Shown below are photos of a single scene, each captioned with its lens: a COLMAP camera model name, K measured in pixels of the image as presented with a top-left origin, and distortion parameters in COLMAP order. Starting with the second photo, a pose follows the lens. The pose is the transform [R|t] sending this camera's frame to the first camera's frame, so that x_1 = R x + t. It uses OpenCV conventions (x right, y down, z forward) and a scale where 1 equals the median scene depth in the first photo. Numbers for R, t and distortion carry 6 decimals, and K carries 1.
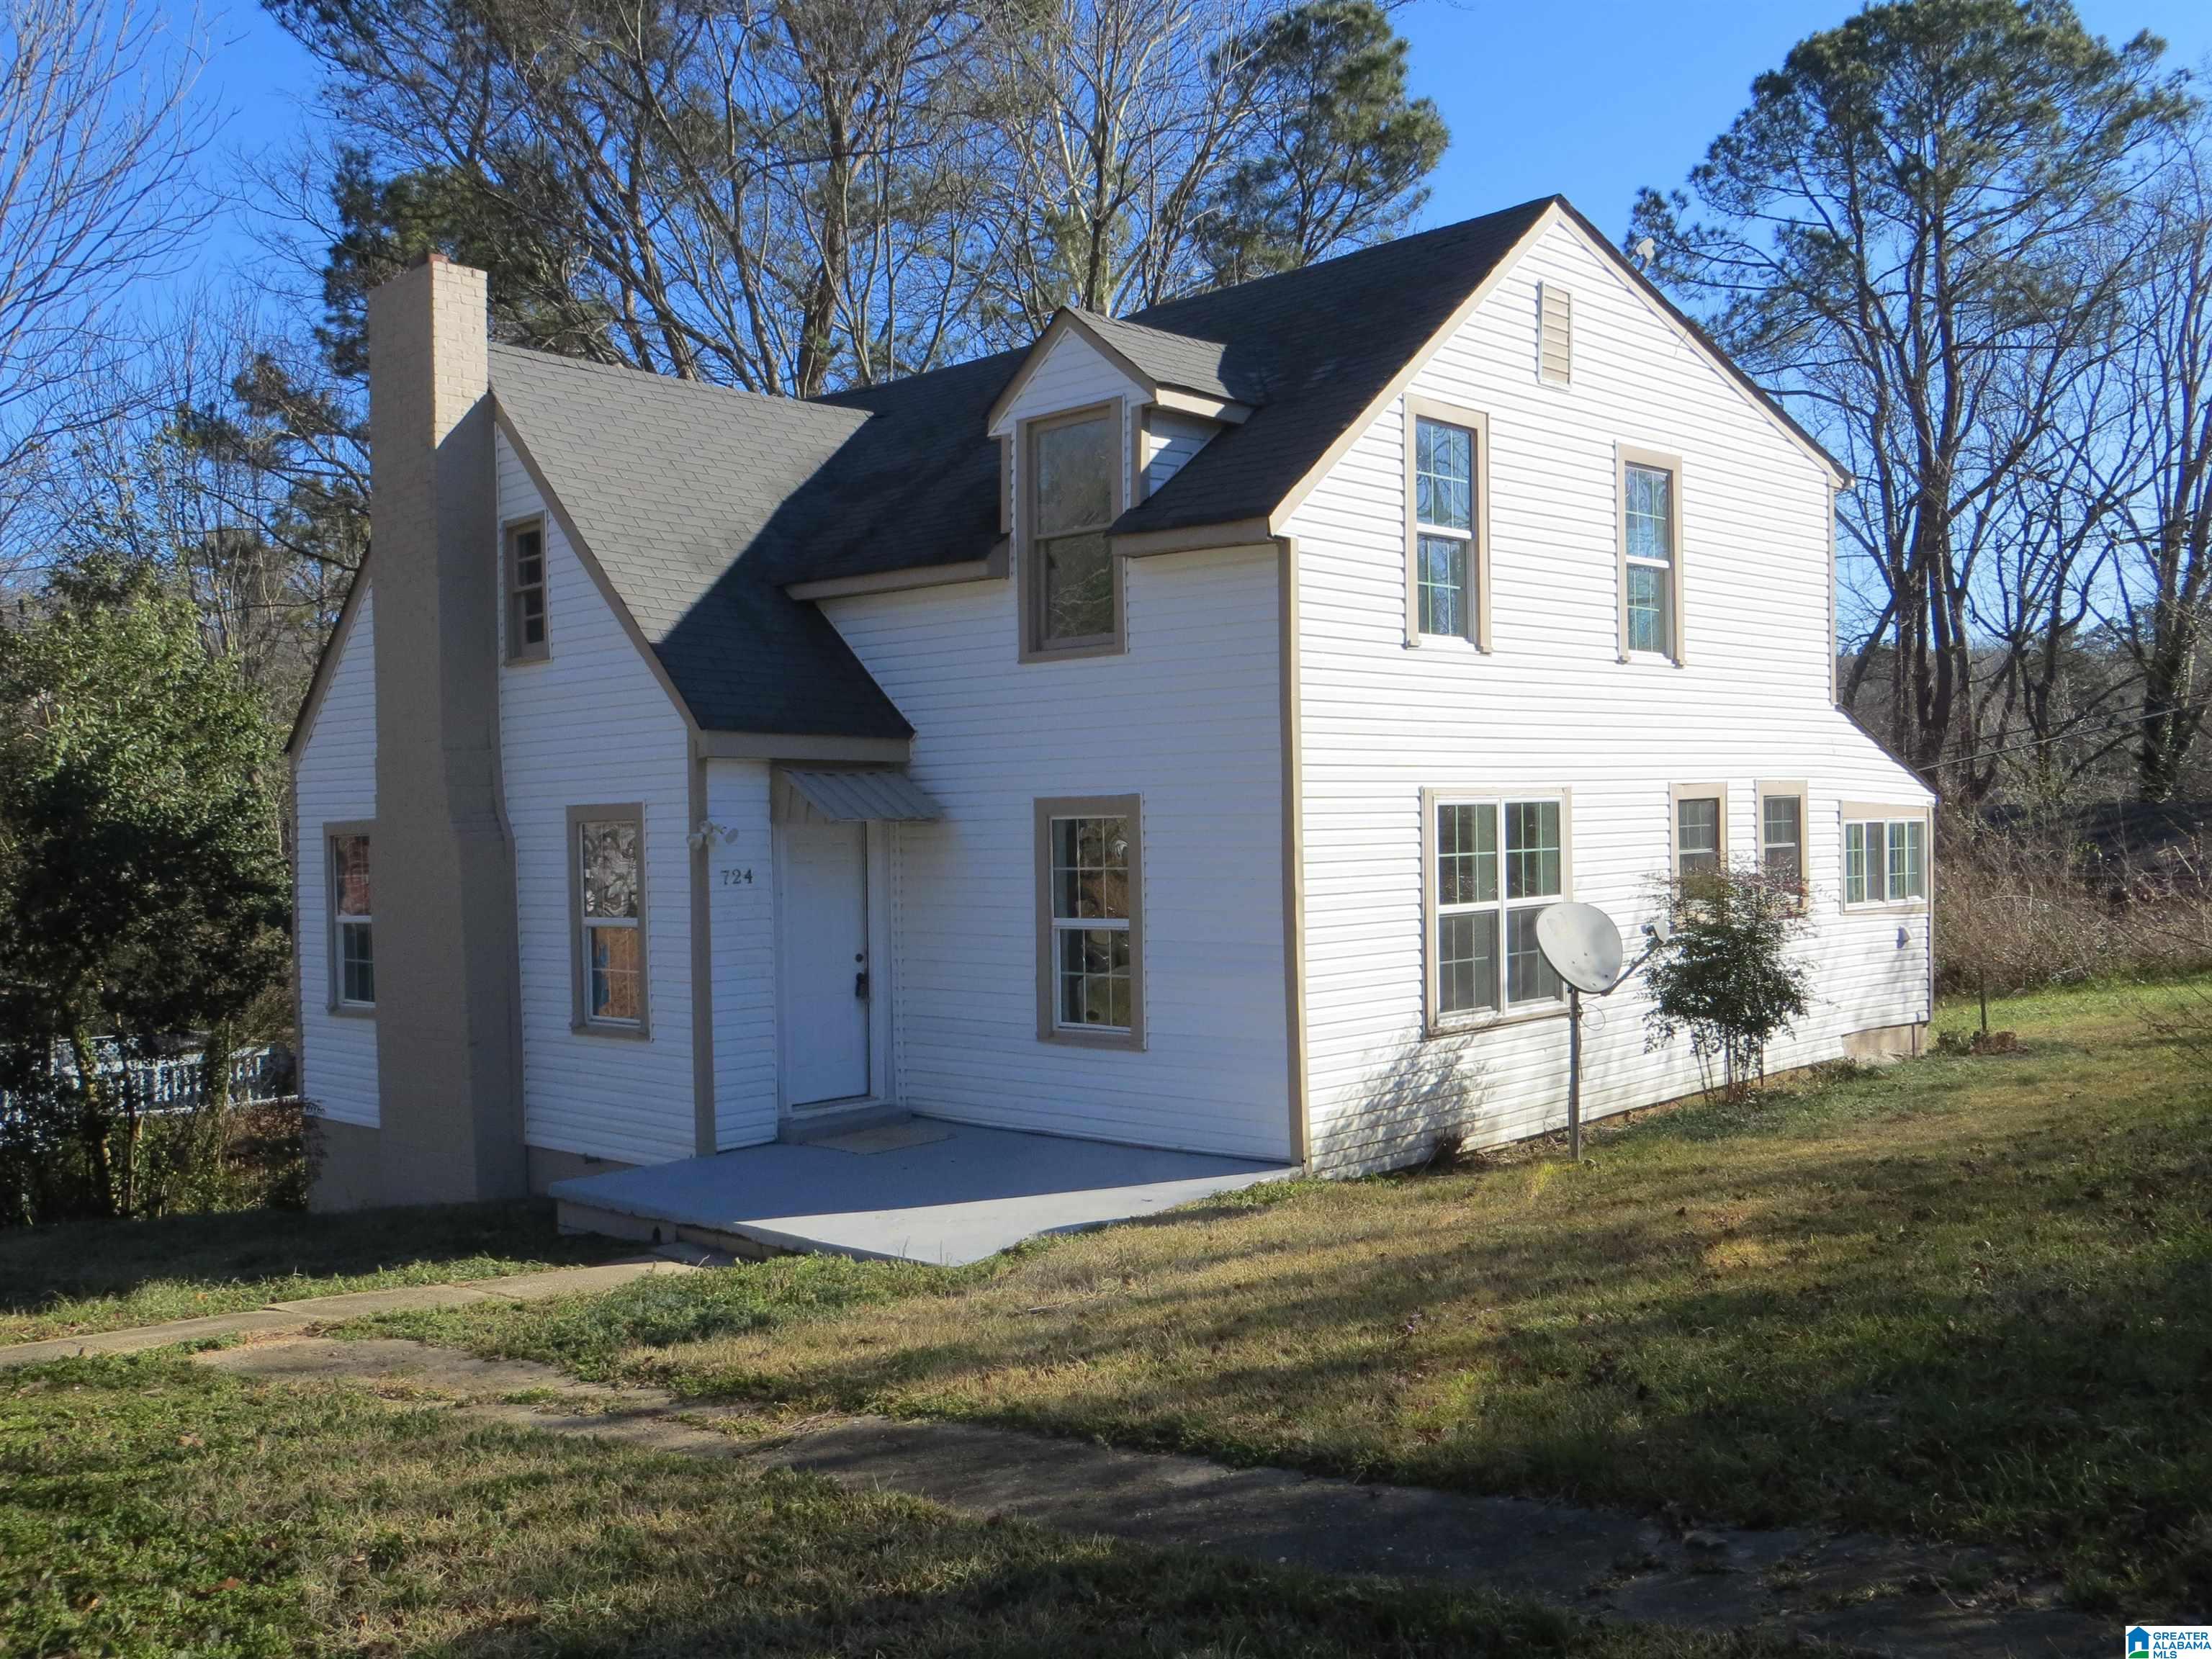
lens RADIAL K [[2003.0, 0, 1063.4], [0, 2003.0, 827.0], [0, 0, 1]] dist [0.002426, -0.000460]
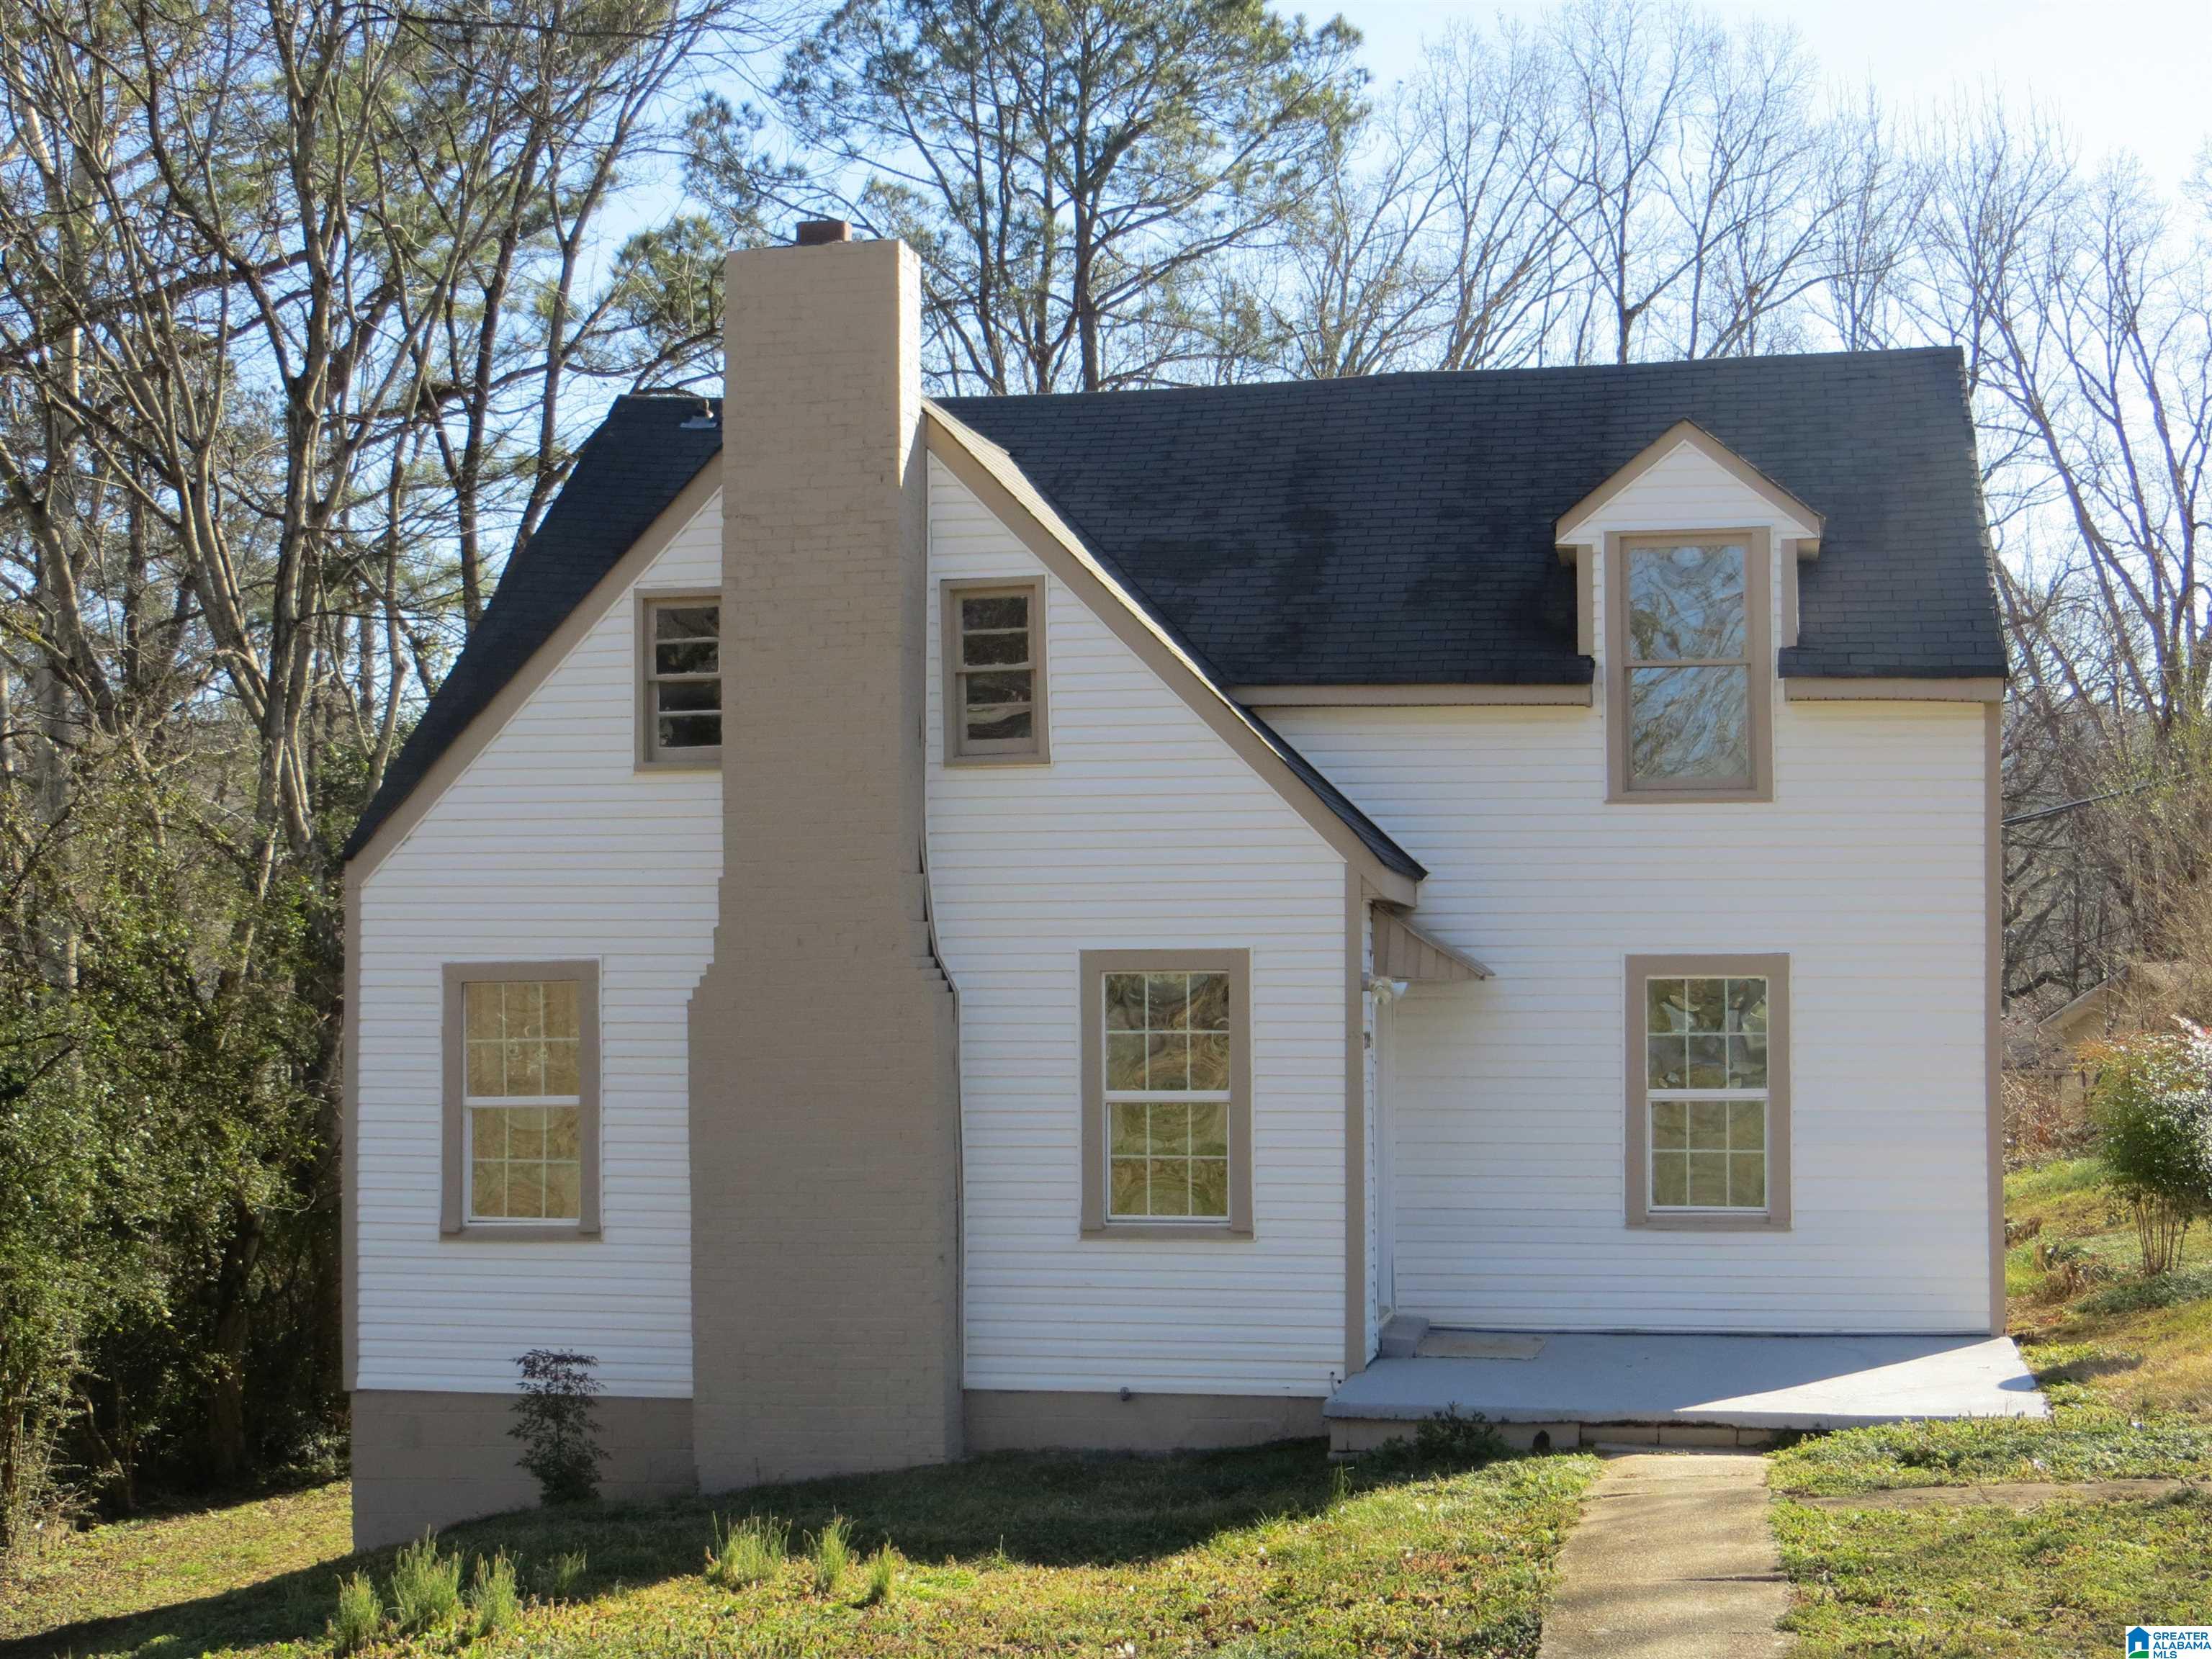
lens RADIAL K [[3357.6, 0, 1090.6], [0, 3357.6, 836.6], [0, 0, 1]] dist [-0.025700, -0.106273]
pose [[0.828968, 0.043563, 0.557598, -0.985823], [-0.012597, 0.998163, -0.059254, 0.023151], [-0.559155, 0.042096, 0.827994, -0.099046]]
